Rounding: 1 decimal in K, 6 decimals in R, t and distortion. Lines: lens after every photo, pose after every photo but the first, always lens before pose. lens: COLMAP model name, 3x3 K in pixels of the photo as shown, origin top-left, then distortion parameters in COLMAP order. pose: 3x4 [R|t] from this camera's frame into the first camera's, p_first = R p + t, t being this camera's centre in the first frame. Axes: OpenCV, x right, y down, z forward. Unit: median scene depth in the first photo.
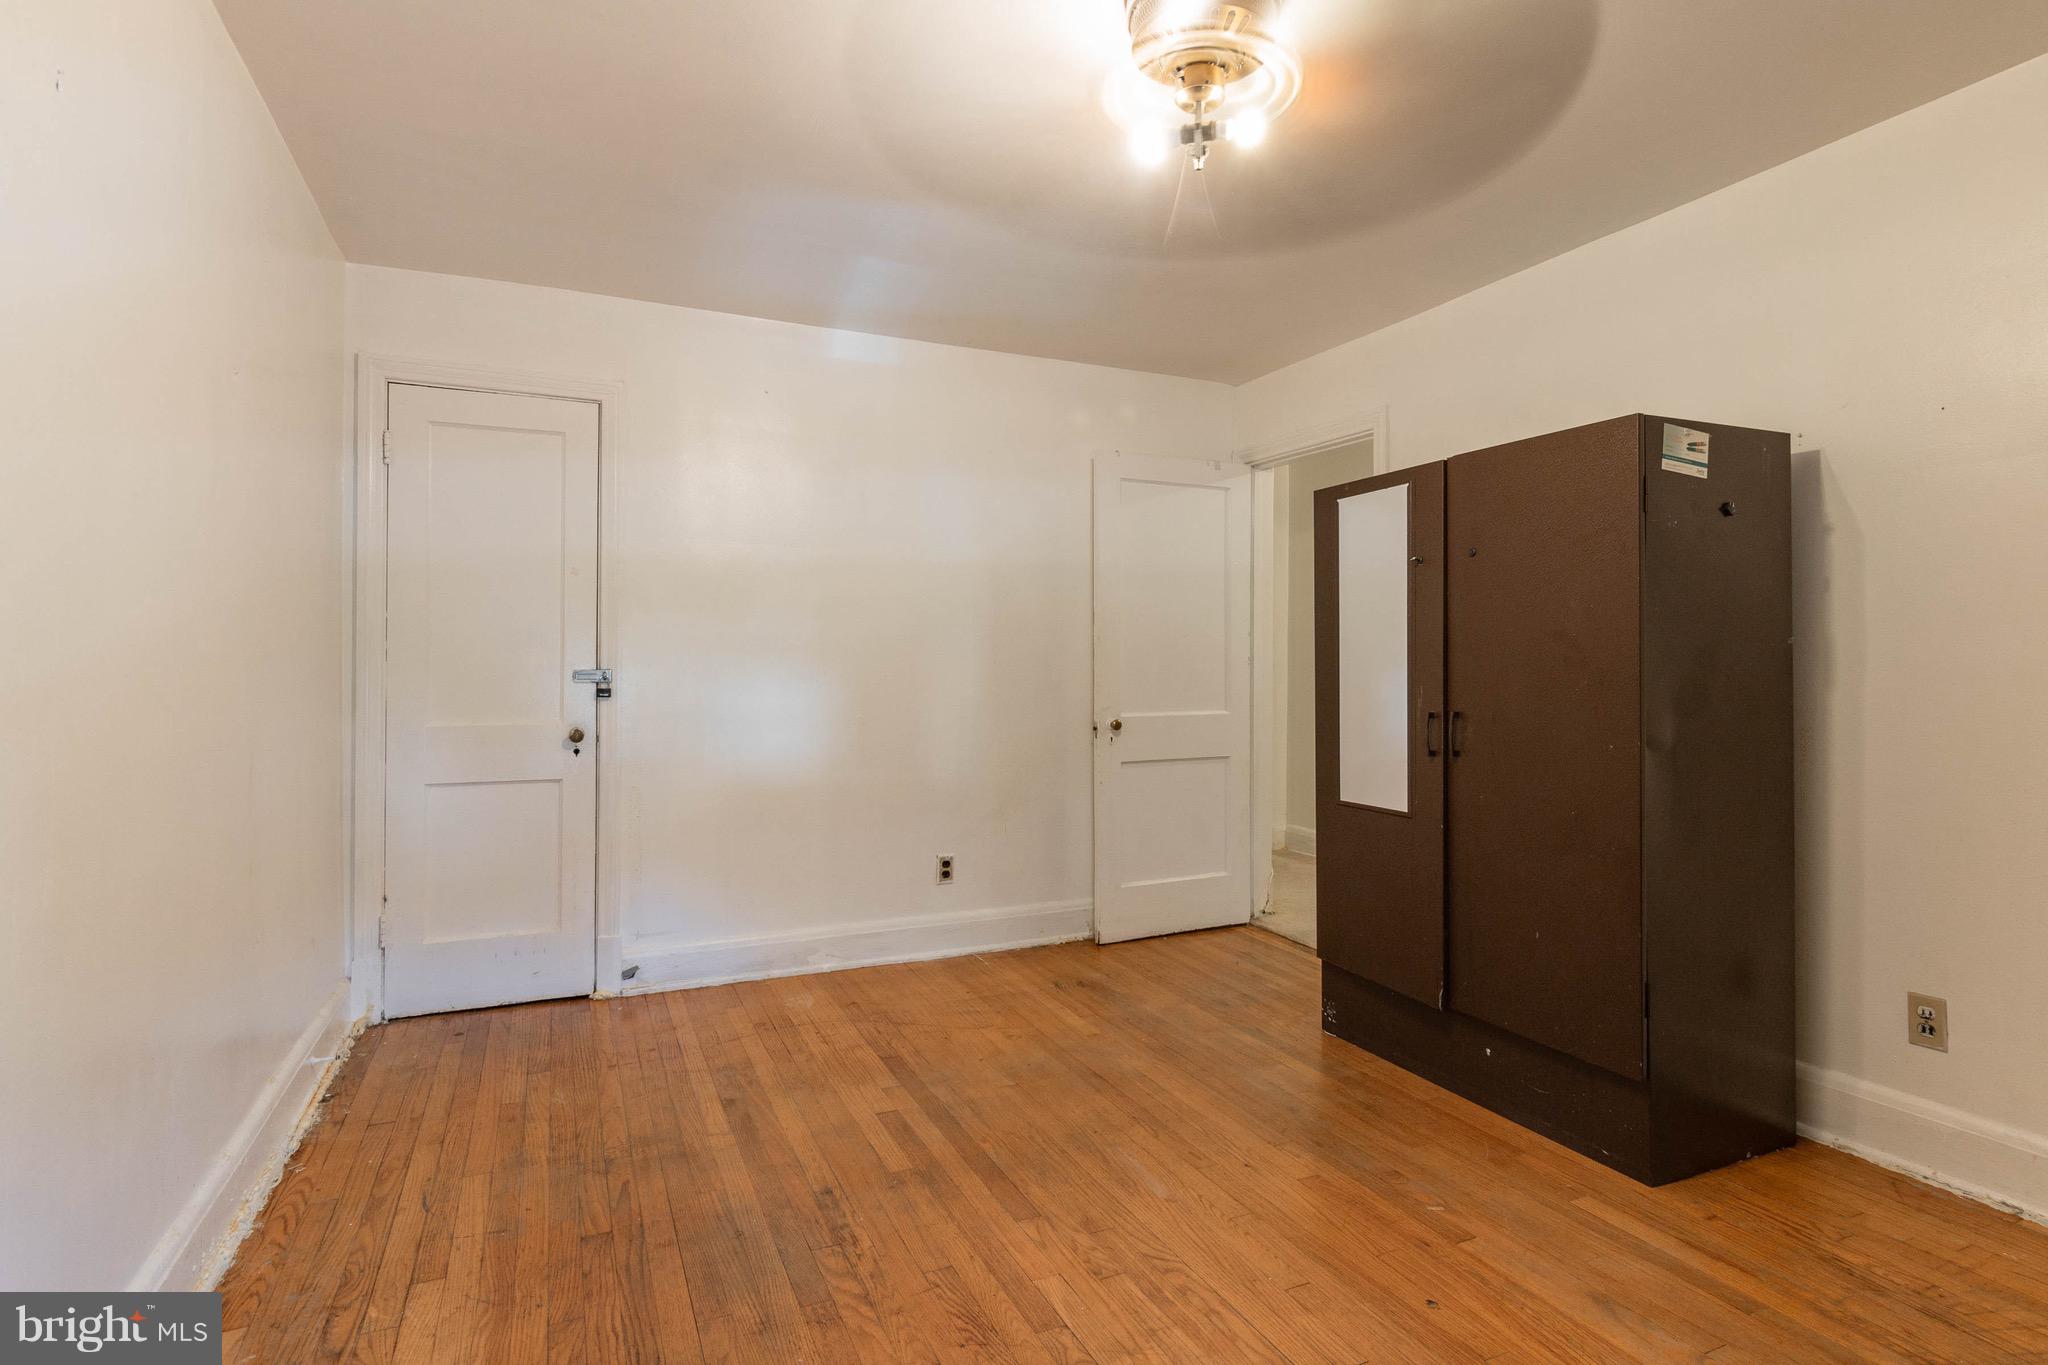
lens RADIAL K [[1039.5, 0, 1017.9], [0, 1039.5, 659.3], [0, 0, 1]] dist [0.000274, 0.000132]
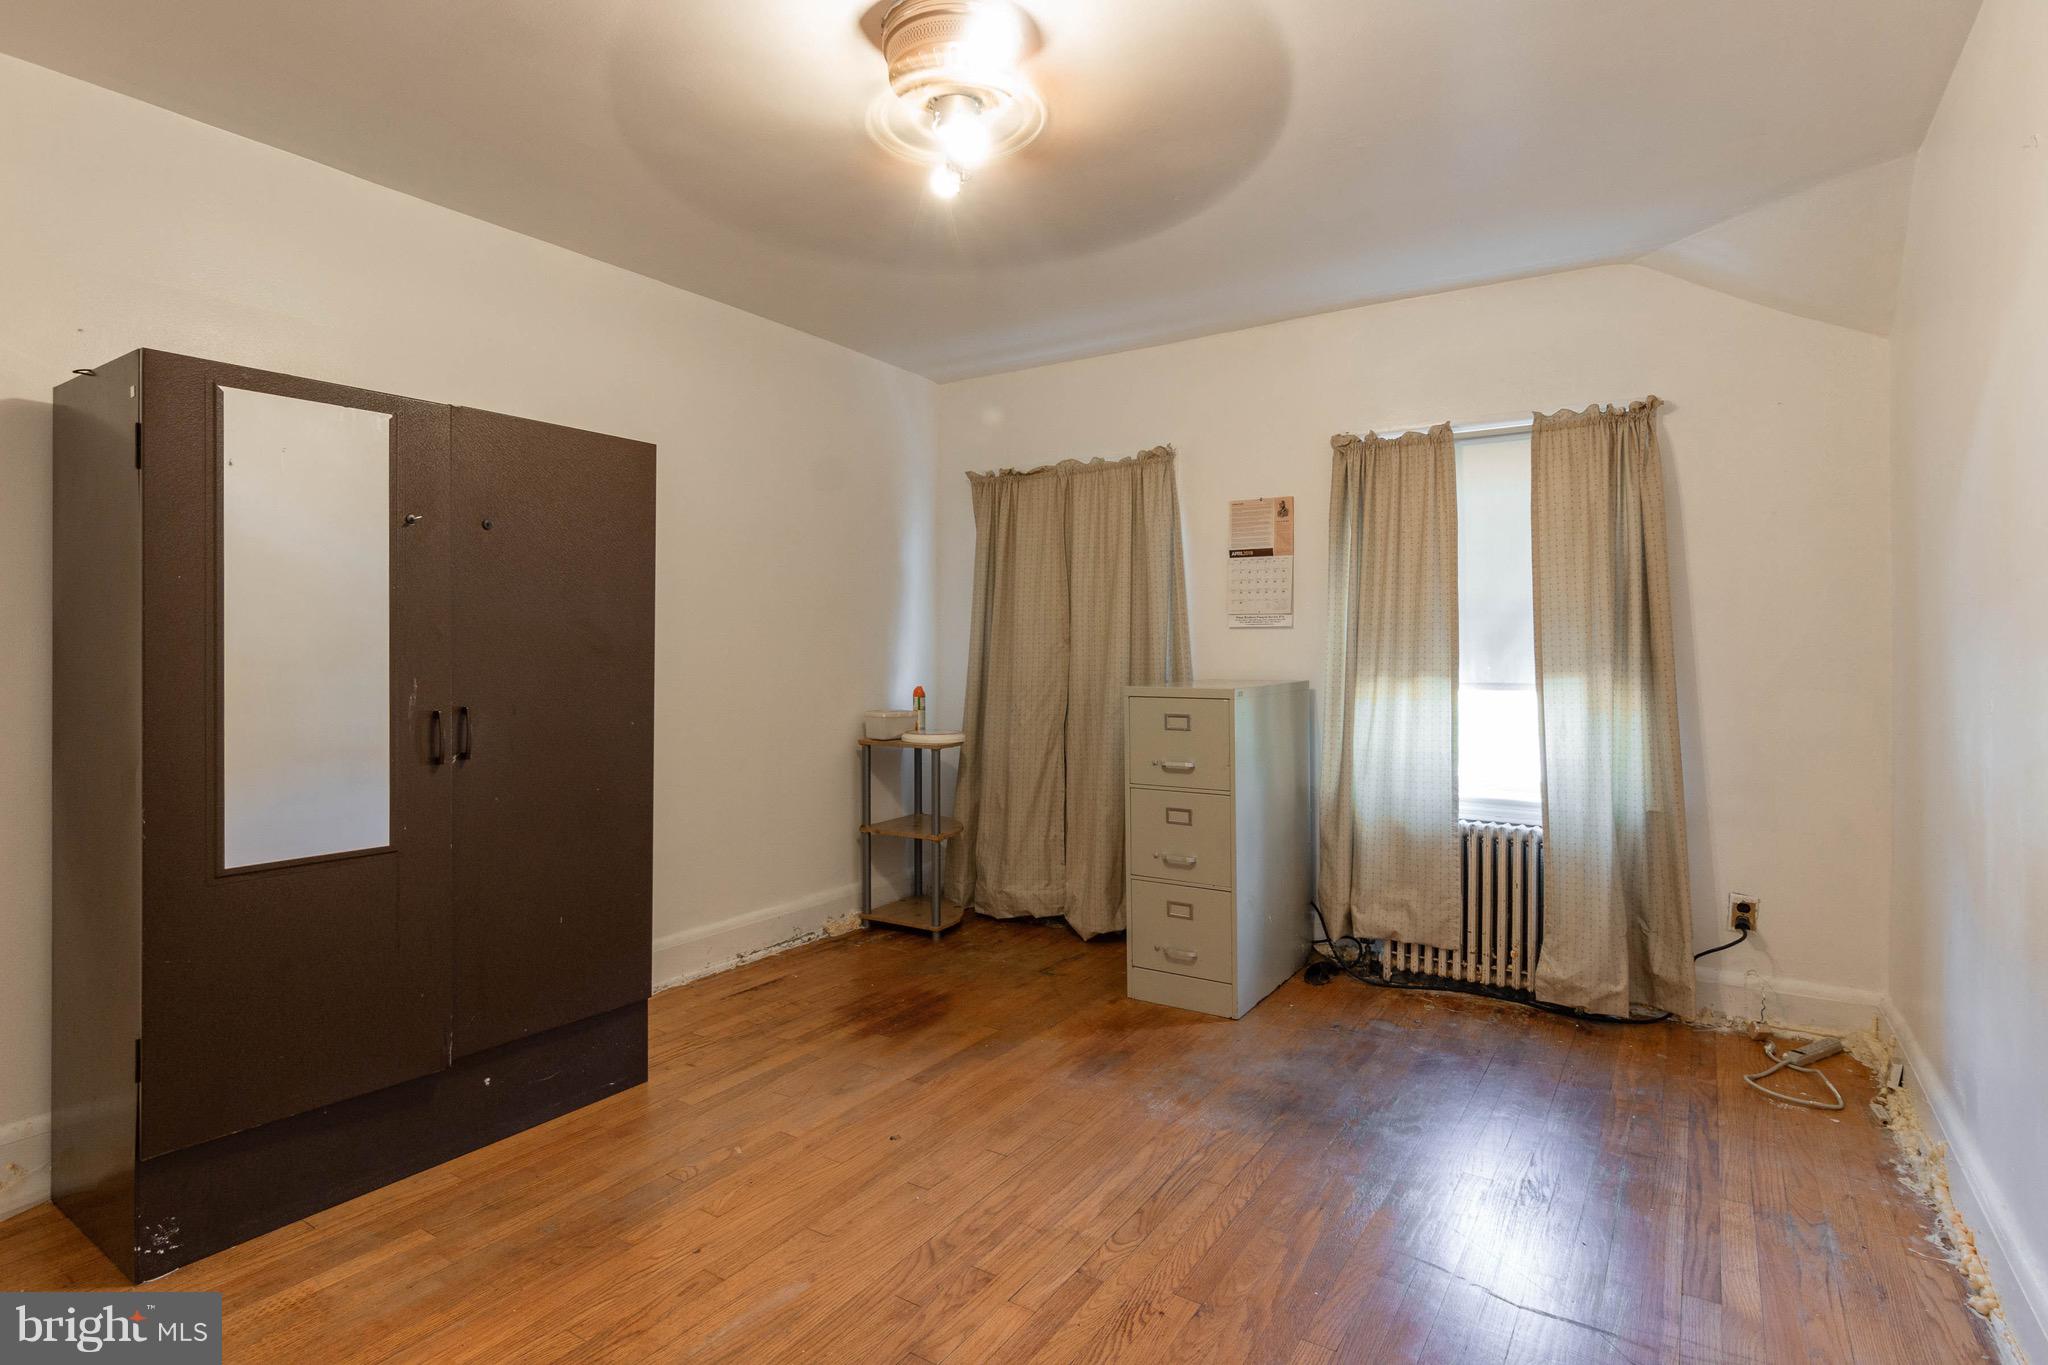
lens RADIAL K [[1039.5, 0, 1017.9], [0, 1039.5, 659.3], [0, 0, 1]] dist [0.000274, 0.000132]
pose [[-0.532718, -0.006617, 0.846267, -0.650644], [-0.005436, 0.999976, 0.004397, 0.005738], [-0.846275, -0.002258, -0.532741, 1.285097]]
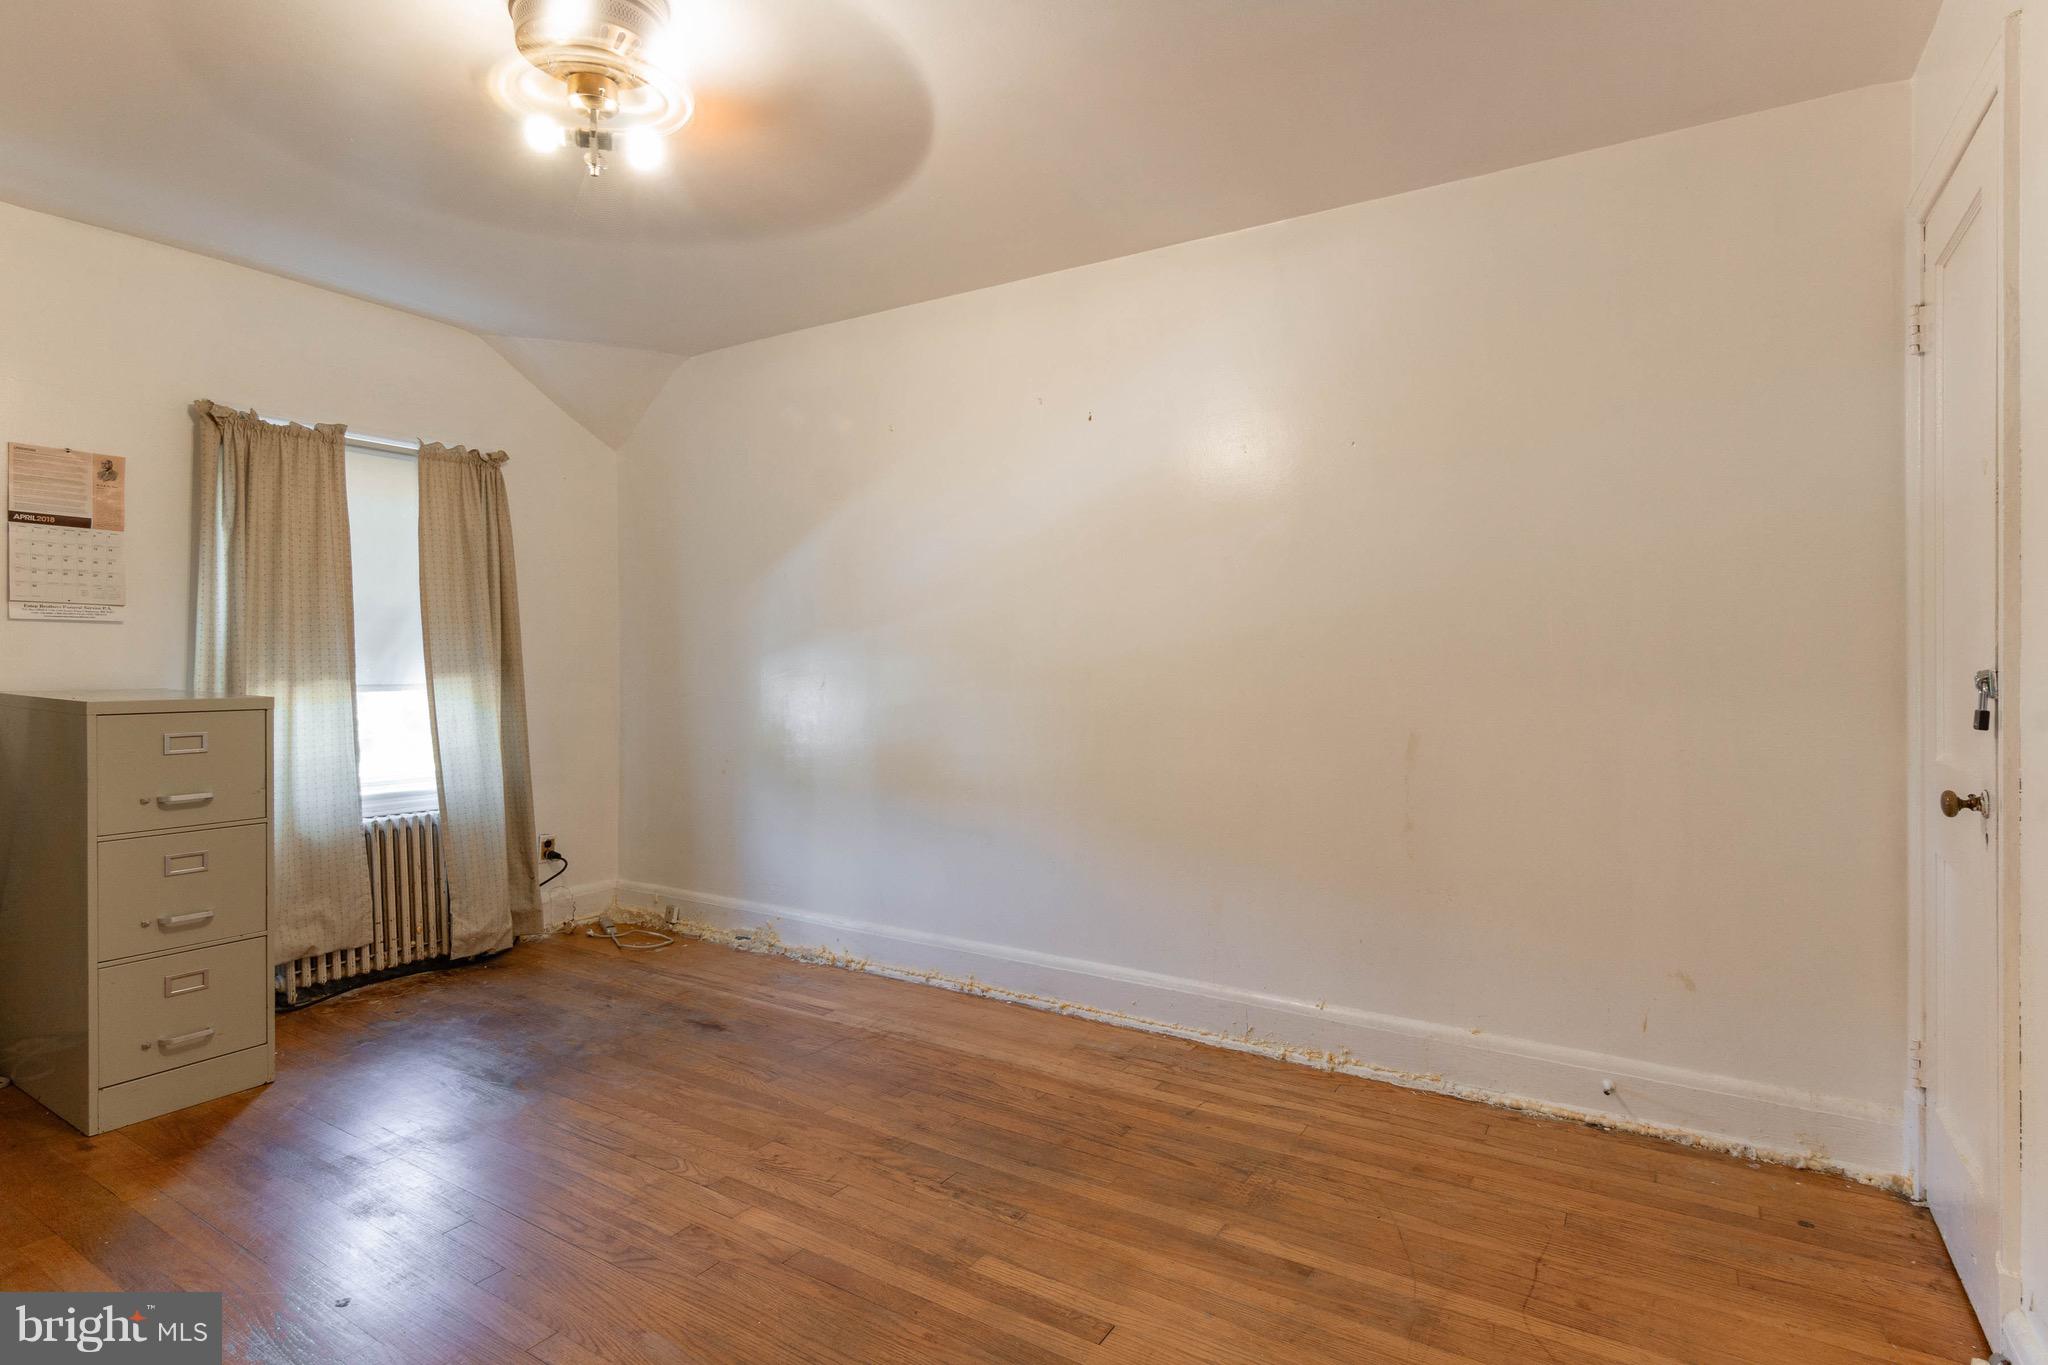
lens RADIAL K [[1045.6, 0, 1018.6], [0, 1045.6, 688.5], [0, 0, 1]] dist [0.000294, 0.000000]
pose [[-0.834932, 0.011511, -0.550232, 0.329655], [-0.001216, 0.999740, 0.022760, 0.011646], [0.550351, 0.019673, -0.834701, 1.774696]]
